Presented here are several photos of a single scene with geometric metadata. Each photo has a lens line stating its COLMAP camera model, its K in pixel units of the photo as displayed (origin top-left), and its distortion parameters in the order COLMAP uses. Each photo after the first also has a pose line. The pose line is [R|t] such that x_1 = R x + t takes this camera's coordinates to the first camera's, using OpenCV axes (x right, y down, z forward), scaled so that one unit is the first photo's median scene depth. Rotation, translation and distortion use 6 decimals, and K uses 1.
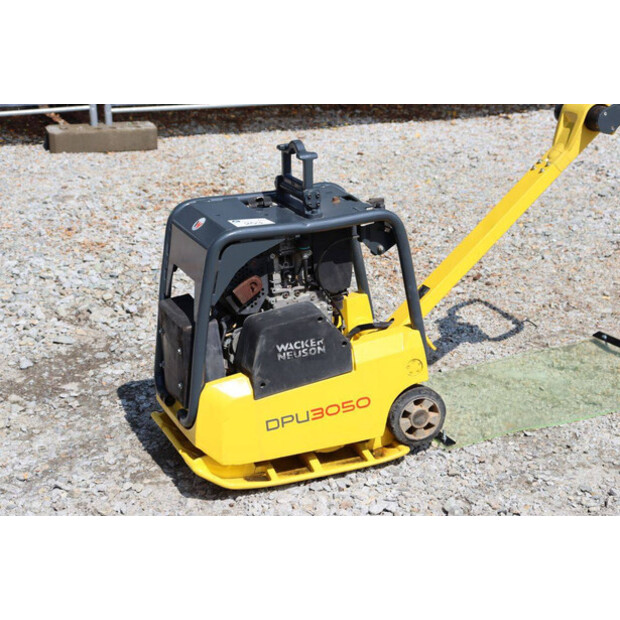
lens RADIAL K [[1397.8, 0, 312.1], [0, 1397.8, 316.6], [0, 0, 1]] dist [0.390143, 0.000000]
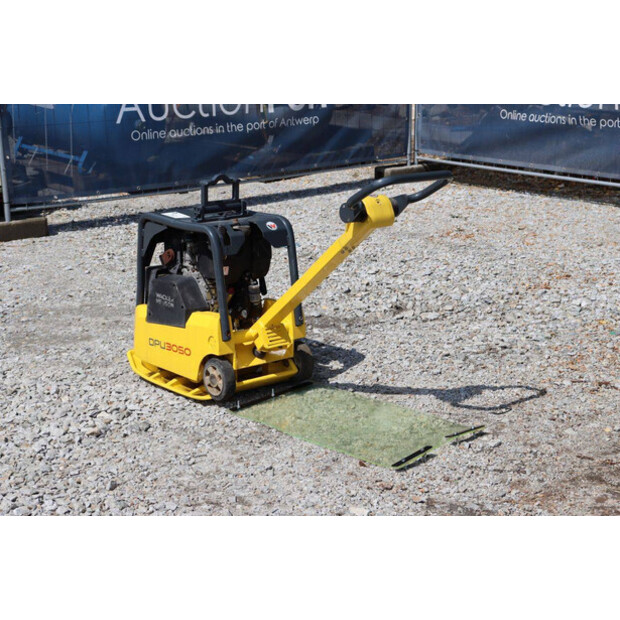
lens RADIAL K [[1235.2, 0, 306.3], [0, 1235.2, 309.1], [0, 0, 1]] dist [0.304367, 0.000000]
pose [[0.313628, 0.264711, -0.911902, 1.233472], [-0.309432, 0.936425, 0.165407, -0.231815], [0.897713, 0.230296, 0.375599, 0.598912]]
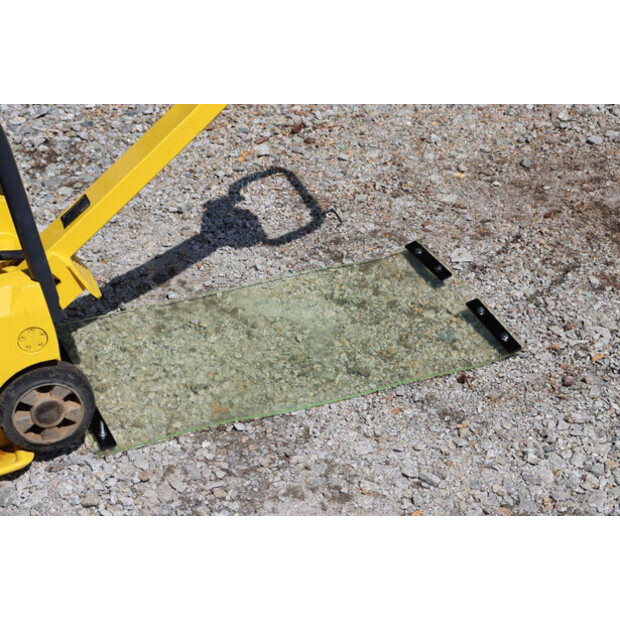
lens RADIAL K [[1465.9, 0, 311.7], [0, 1465.9, 313.1], [0, 0, 1]] dist [0.394783, 0.000000]
pose [[0.997499, 0.055188, -0.044149, 0.224955], [-0.046027, 0.981327, 0.186761, -0.105329], [0.053631, -0.184262, 0.981413, 0.348449]]
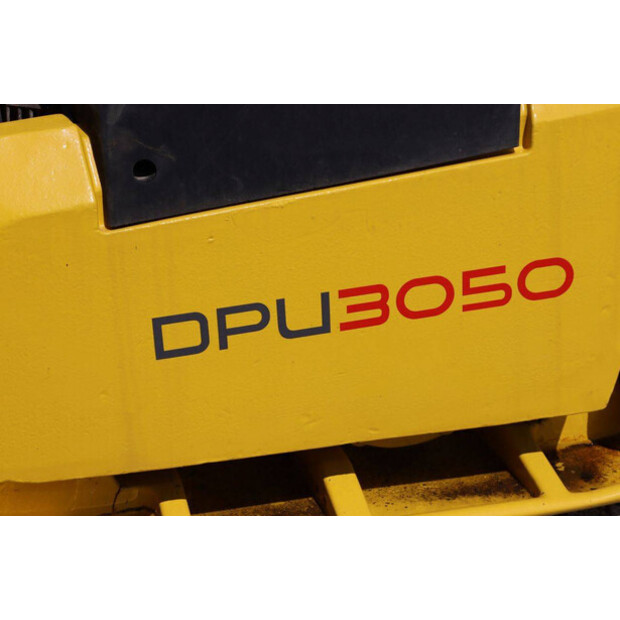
lens RADIAL K [[1465.9, 0, 315.0], [0, 1465.9, 312.8], [0, 0, 1]] dist [0.394783, 0.000000]
pose [[0.994603, 0.082018, -0.063546, 0.011630], [-0.077297, 0.994296, 0.073493, 0.049840], [0.069212, -0.068185, 0.995269, 0.710055]]
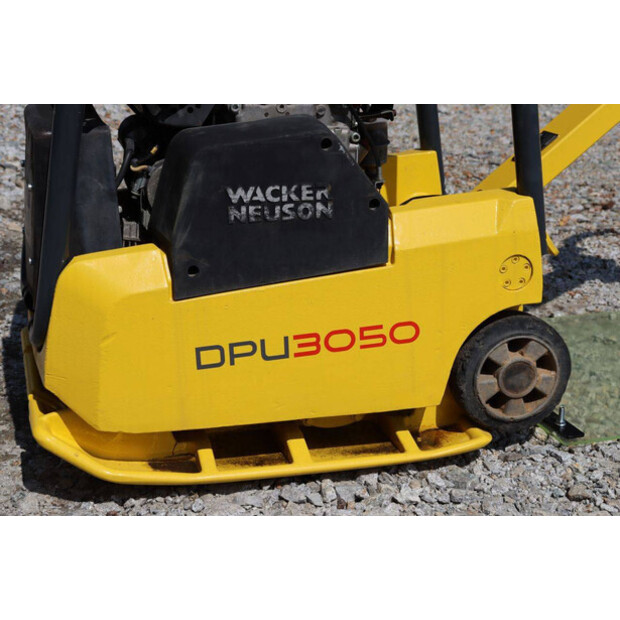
lens RADIAL K [[1120.0, 0, 310.1], [0, 1120.0, 306.4], [0, 0, 1]] dist [0.199750, 0.000000]
pose [[0.991992, 0.086790, -0.091759, 0.038148], [-0.088735, 0.995905, -0.017323, 0.060843], [0.089880, 0.025326, 0.995631, 0.594259]]
